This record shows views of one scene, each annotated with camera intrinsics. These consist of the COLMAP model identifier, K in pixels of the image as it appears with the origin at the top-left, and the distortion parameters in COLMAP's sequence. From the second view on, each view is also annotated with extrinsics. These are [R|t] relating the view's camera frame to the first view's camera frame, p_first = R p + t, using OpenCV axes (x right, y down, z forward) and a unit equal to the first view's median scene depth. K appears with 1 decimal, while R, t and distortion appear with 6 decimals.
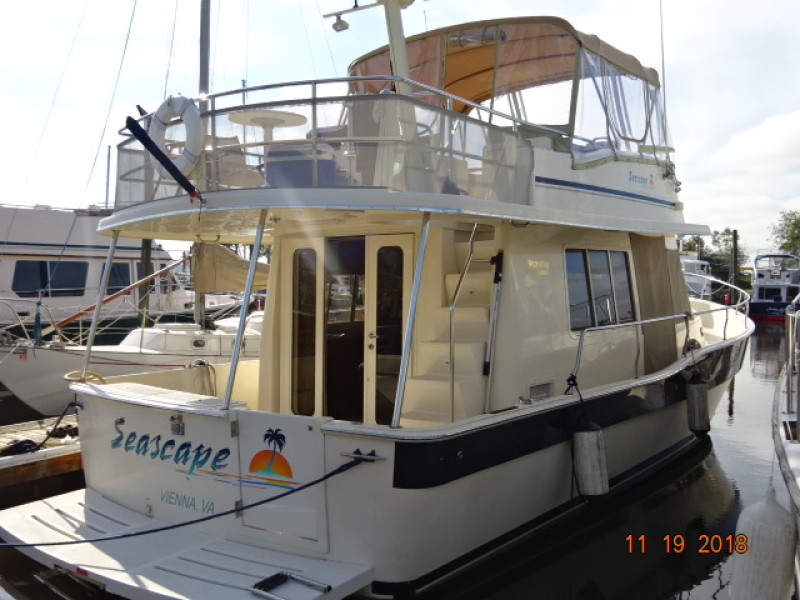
lens RADIAL K [[719.2, 0, 400.0], [0, 719.2, 300.0], [0, 0, 1]] dist [0.012695, -0.010587]
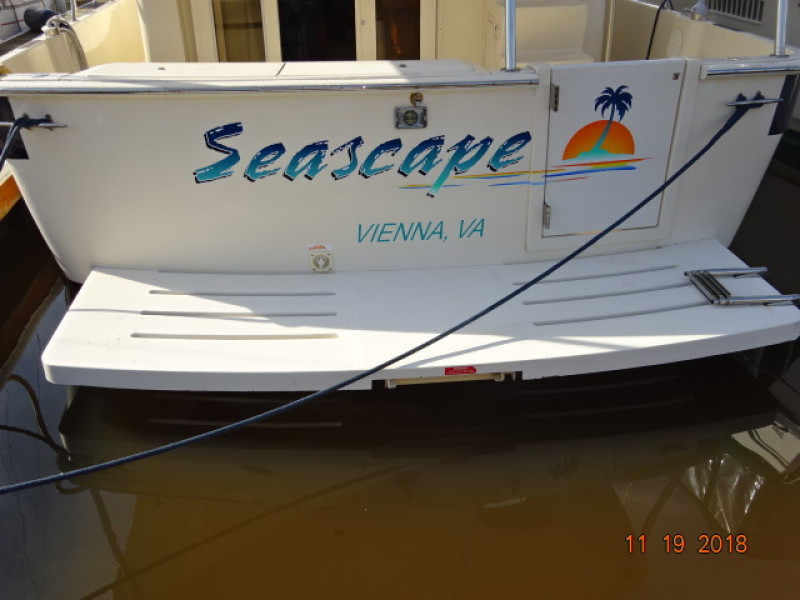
lens RADIAL K [[719.2, 0, 400.0], [0, 719.2, 300.0], [0, 0, 1]] dist [0.012695, -0.010587]
pose [[0.760017, -0.311467, 0.570406, -0.708648], [0.021546, 0.889271, 0.456873, 0.043297], [-0.649546, -0.334941, 0.682571, 0.567628]]
